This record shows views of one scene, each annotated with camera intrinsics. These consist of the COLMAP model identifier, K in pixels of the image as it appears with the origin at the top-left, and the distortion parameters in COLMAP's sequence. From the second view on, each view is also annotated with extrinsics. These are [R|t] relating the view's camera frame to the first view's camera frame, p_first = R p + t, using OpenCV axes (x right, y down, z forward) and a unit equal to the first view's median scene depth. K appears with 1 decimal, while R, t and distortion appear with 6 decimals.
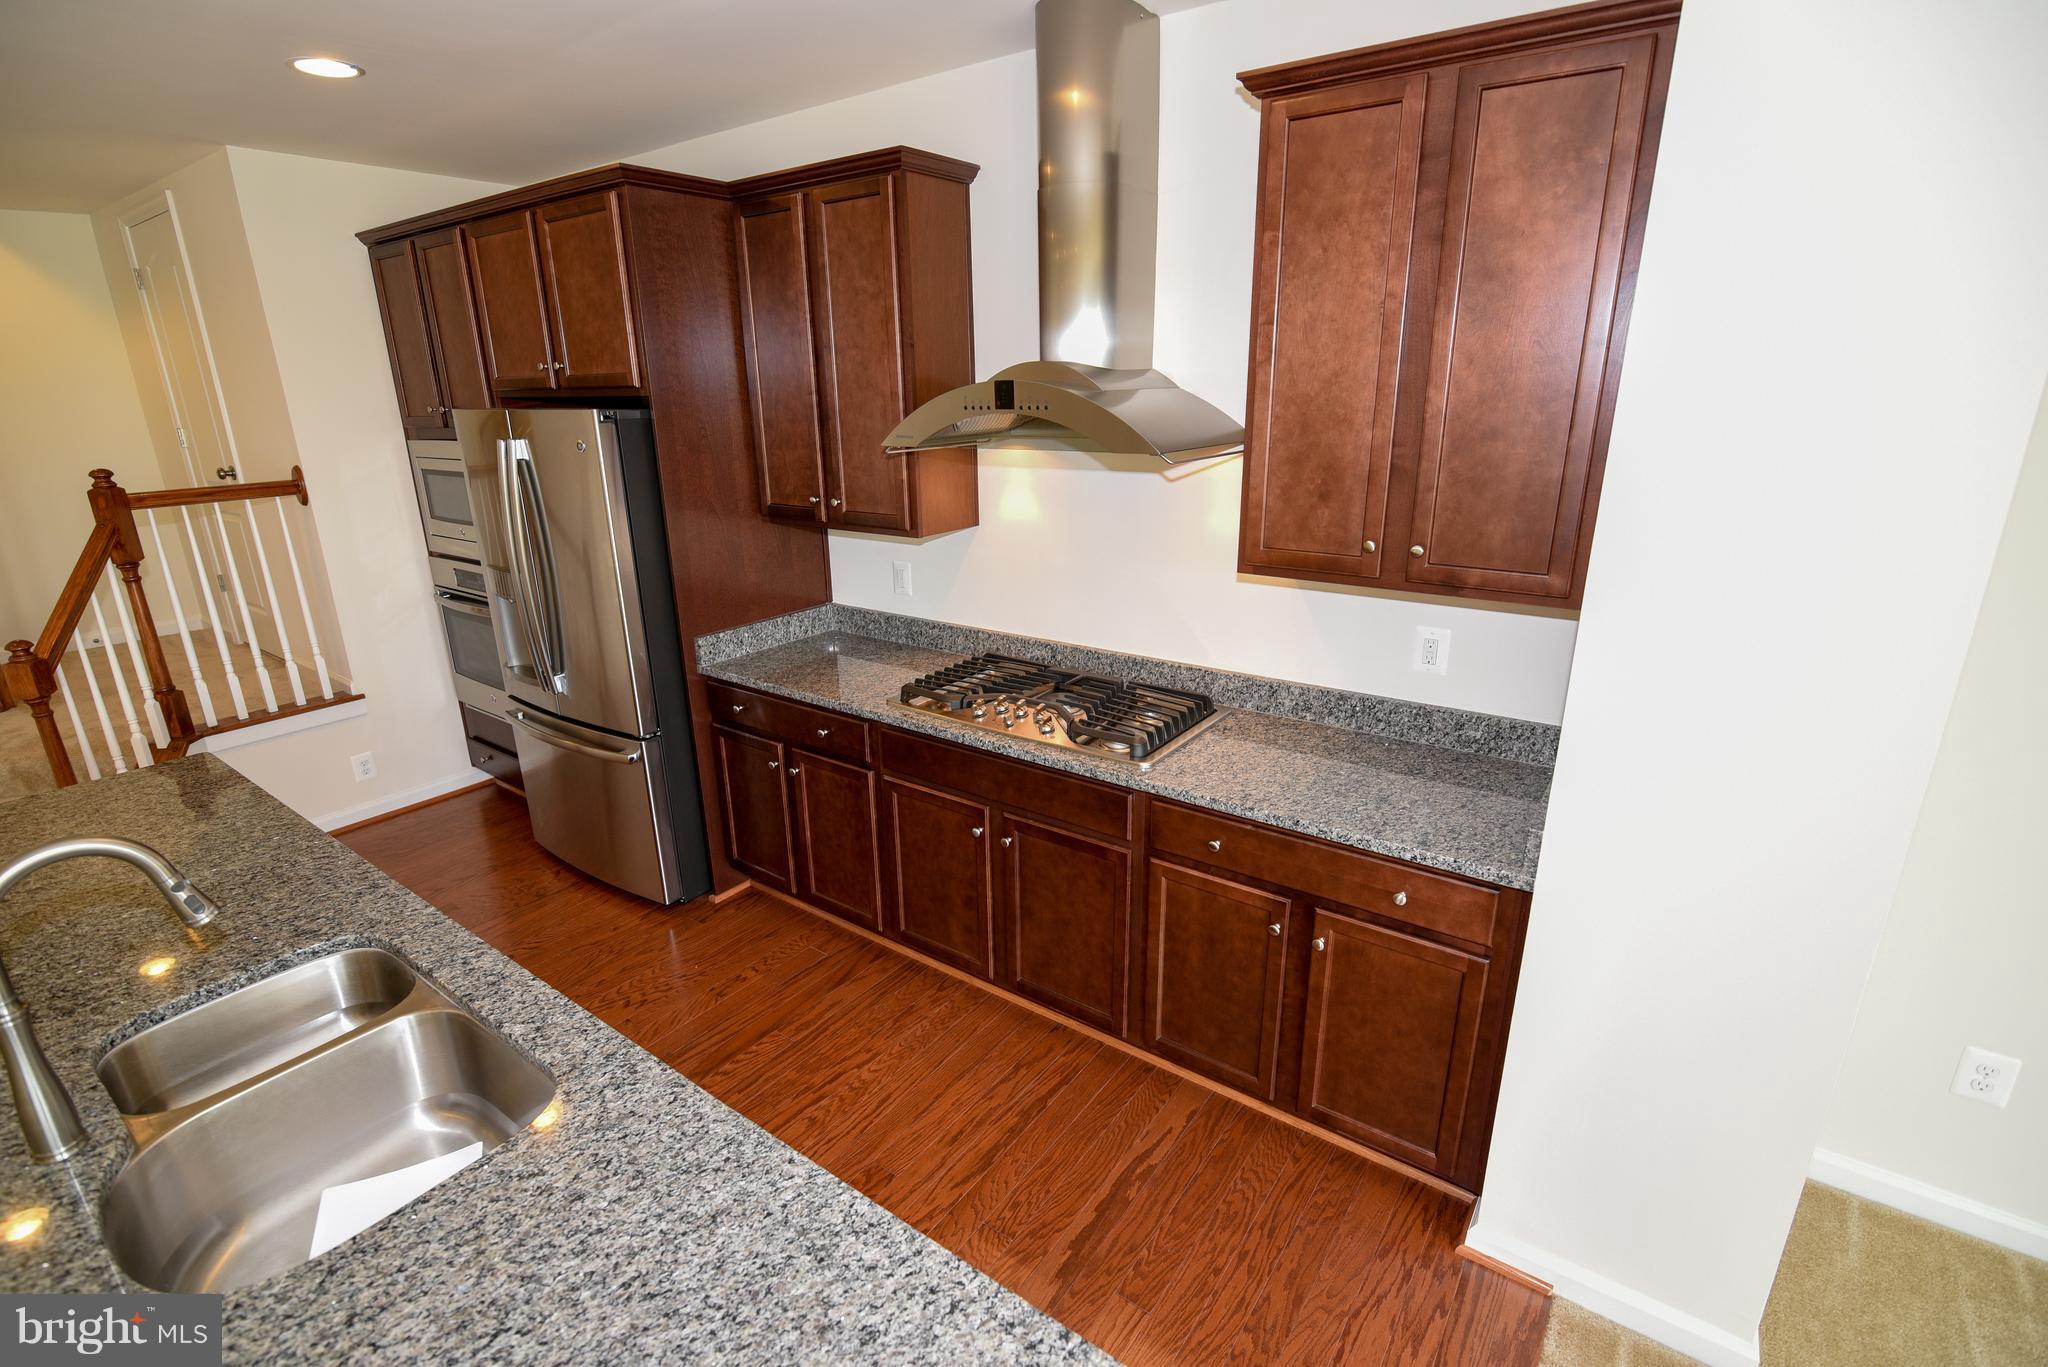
lens RADIAL K [[936.9, 0, 1013.4], [0, 936.9, 682.2], [0, 0, 1]] dist [-0.021422, 0.001680]
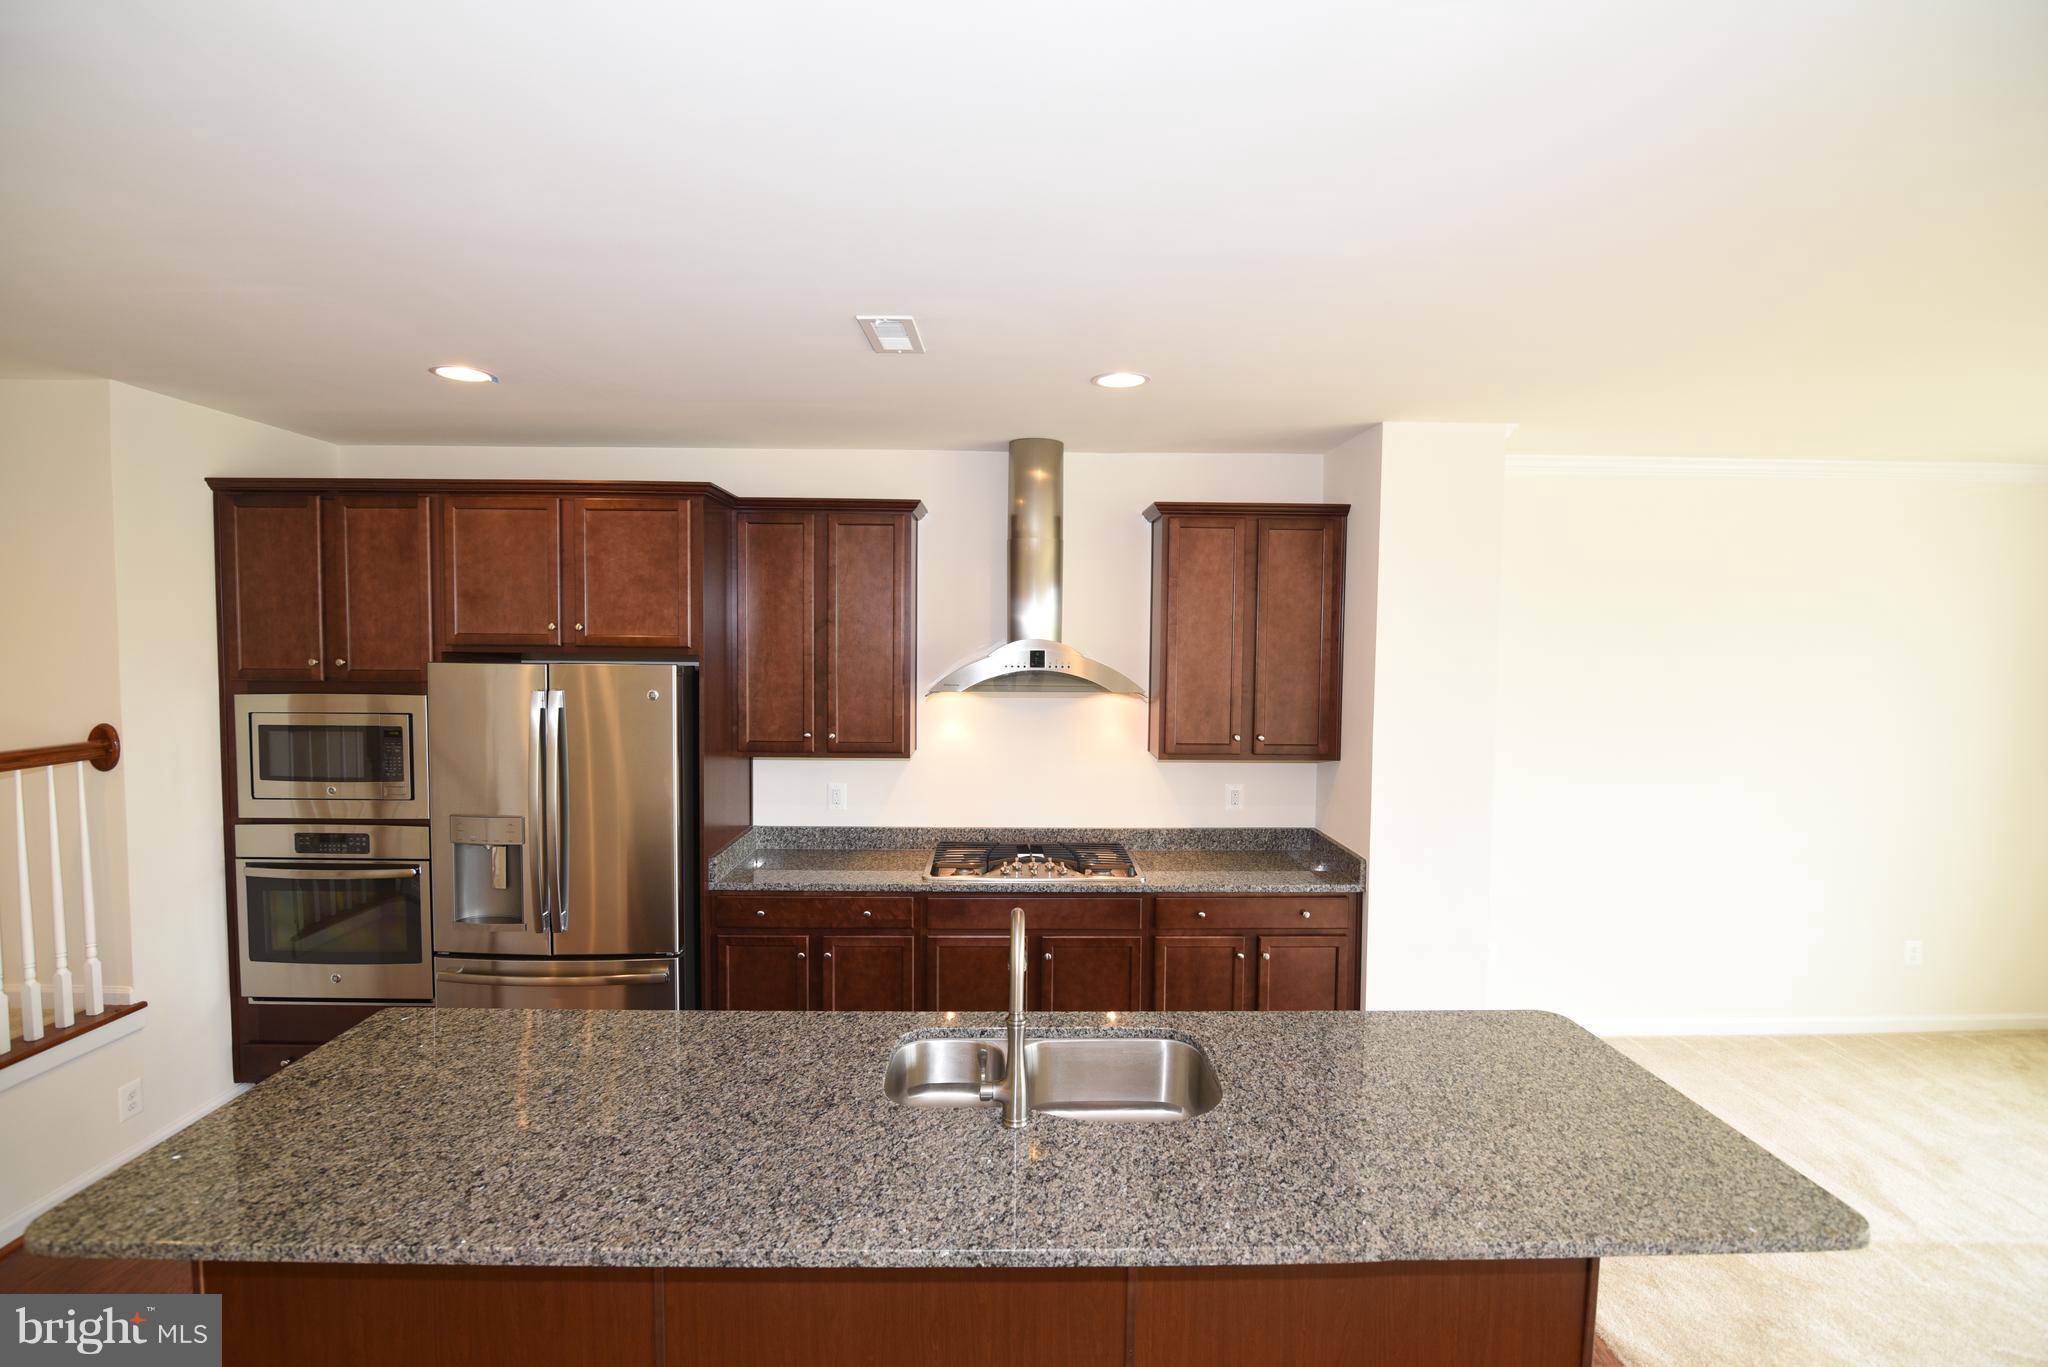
lens RADIAL K [[936.9, 0, 1014.8], [0, 936.9, 690.5], [0, 0, 1]] dist [-0.021422, 0.001680]
pose [[0.795519, -0.009175, 0.605859, -0.900281], [0.164696, 0.965515, -0.201631, 0.056711], [-0.583116, 0.260184, 0.769597, -0.179999]]
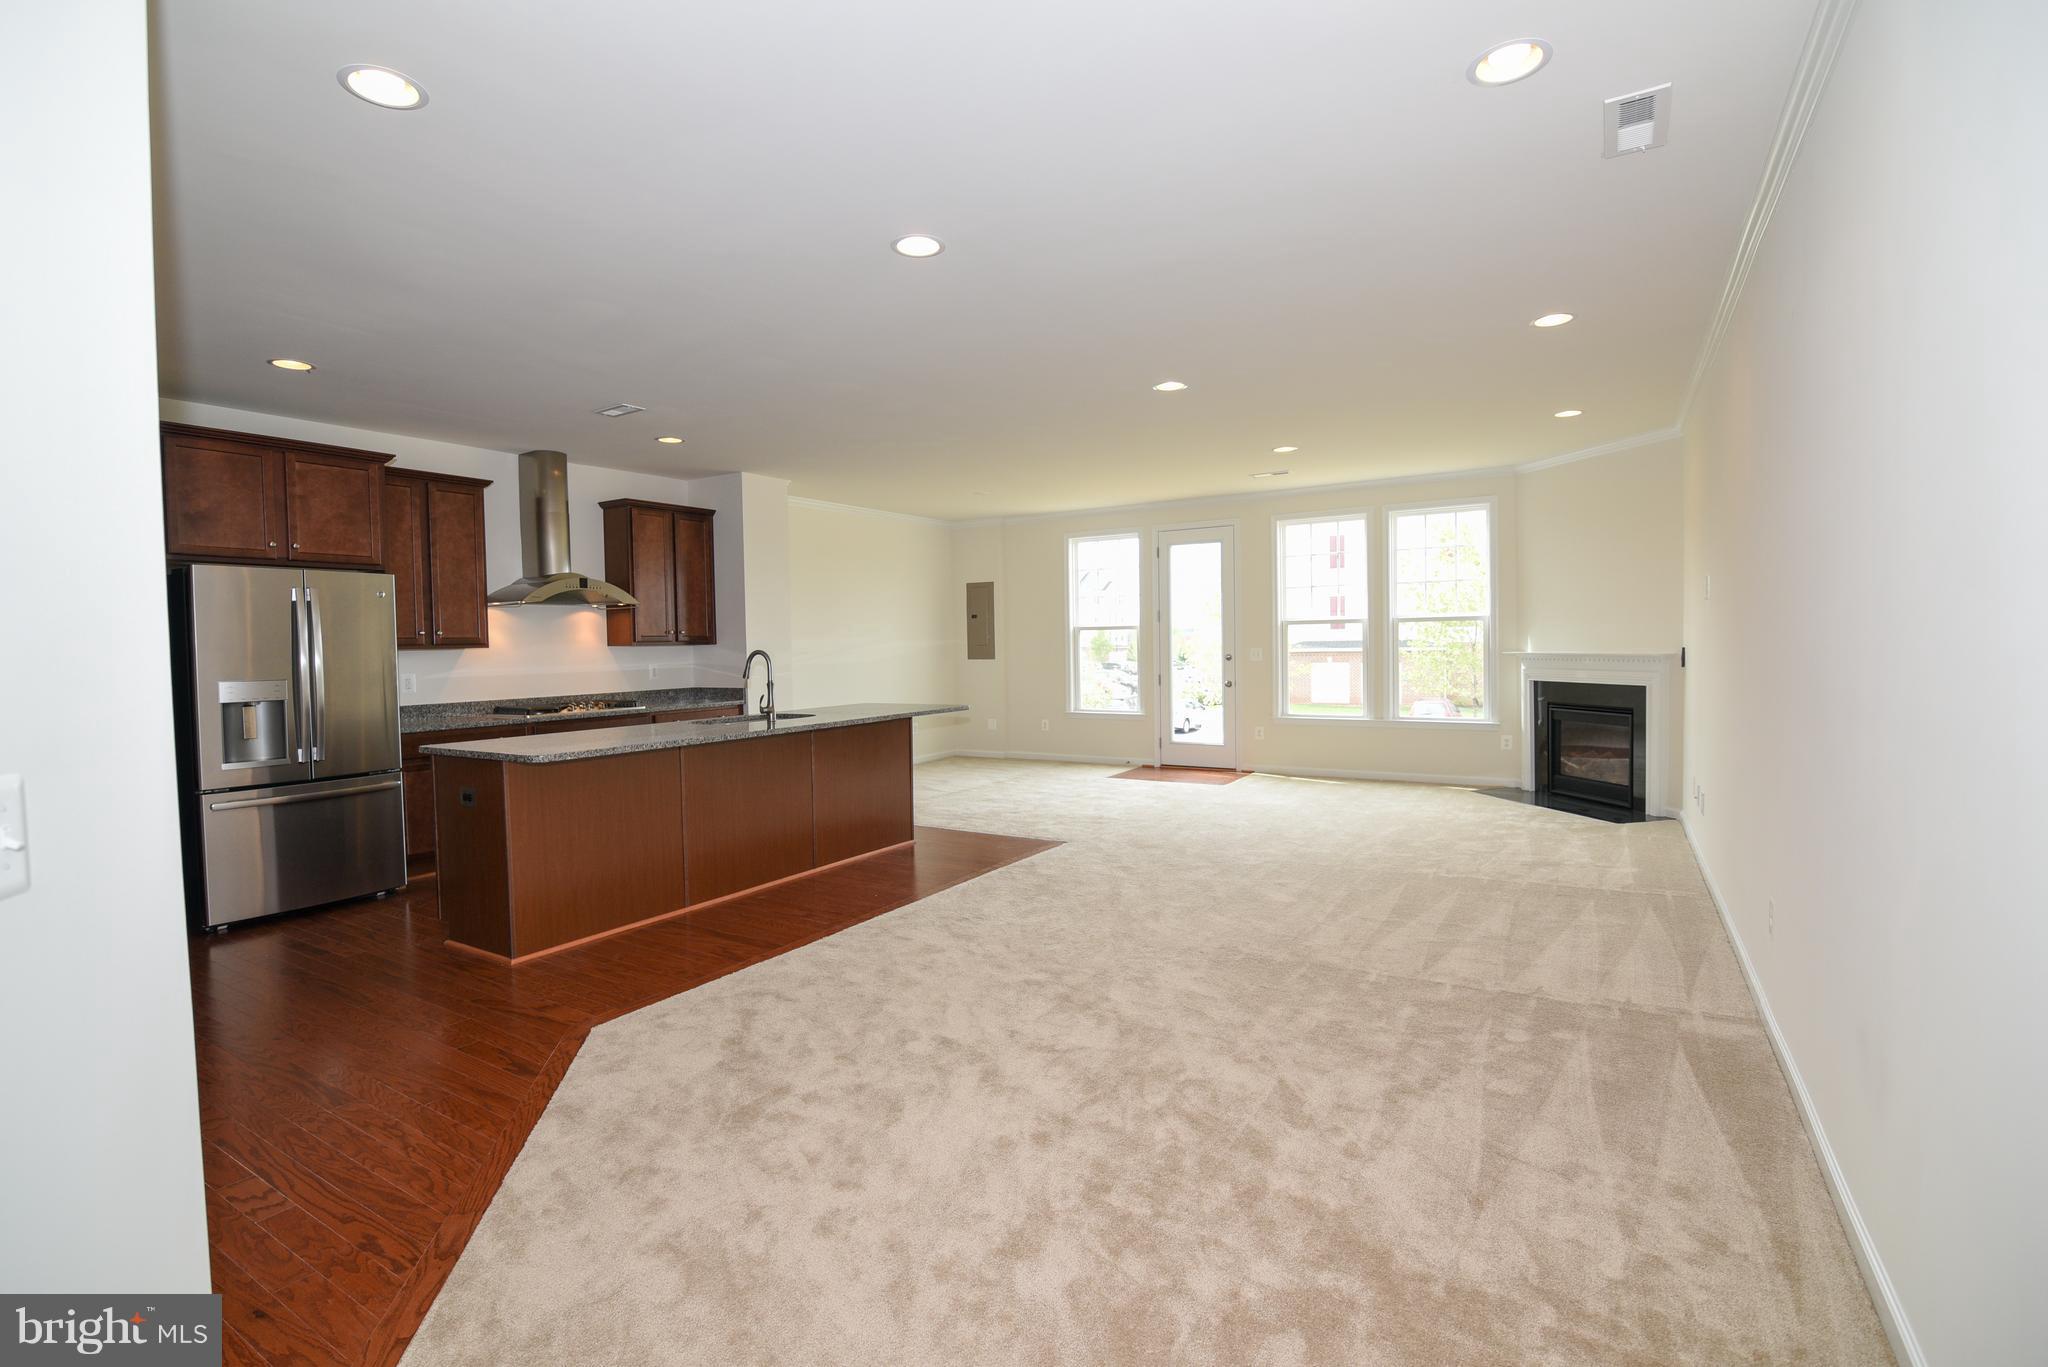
lens RADIAL K [[936.9, 0, 1021.5], [0, 936.9, 678.6], [0, 0, 1]] dist [-0.021422, 0.001680]
pose [[-0.074842, -0.017518, 0.997041, -2.530051], [0.328526, 0.943594, 0.041240, 0.240660], [-0.941525, 0.330640, -0.064866, 0.046133]]
